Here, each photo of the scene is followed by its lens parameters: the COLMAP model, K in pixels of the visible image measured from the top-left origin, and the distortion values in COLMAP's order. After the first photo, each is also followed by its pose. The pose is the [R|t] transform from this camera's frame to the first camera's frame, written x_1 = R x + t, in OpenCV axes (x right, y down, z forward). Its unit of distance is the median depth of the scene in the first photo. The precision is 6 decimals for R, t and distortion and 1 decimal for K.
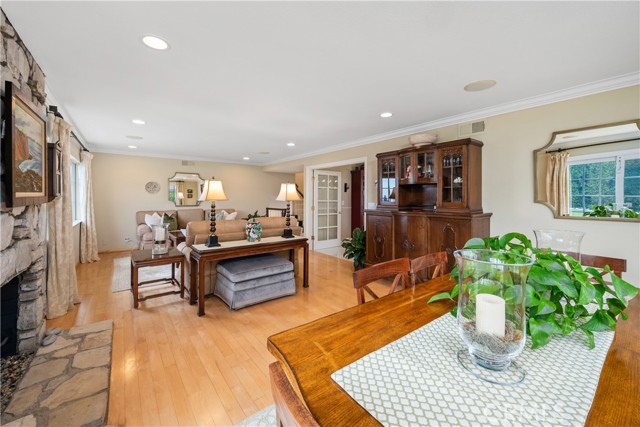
lens RADIAL K [[259.5, 0, 311.8], [0, 259.5, 203.3], [0, 0, 1]] dist [-0.001180, -0.000159]
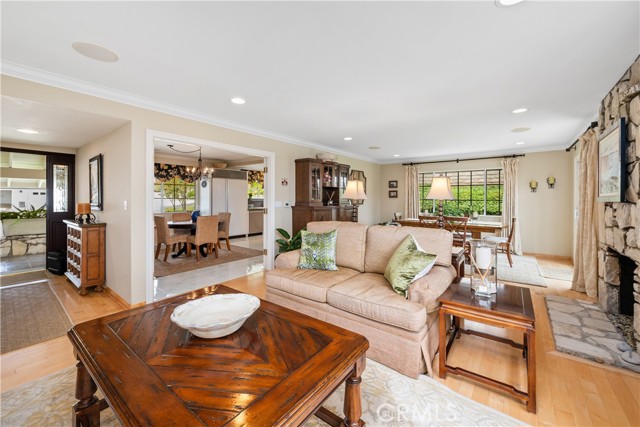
lens RADIAL K [[259.5, 0, 311.8], [0, 259.5, 203.3], [0, 0, 1]] dist [-0.001180, -0.000159]
pose [[-0.256973, -0.028675, 0.965993, -1.023929], [0.007352, 0.999473, 0.031625, -0.025450], [-0.966391, 0.015229, -0.256627, 1.481936]]
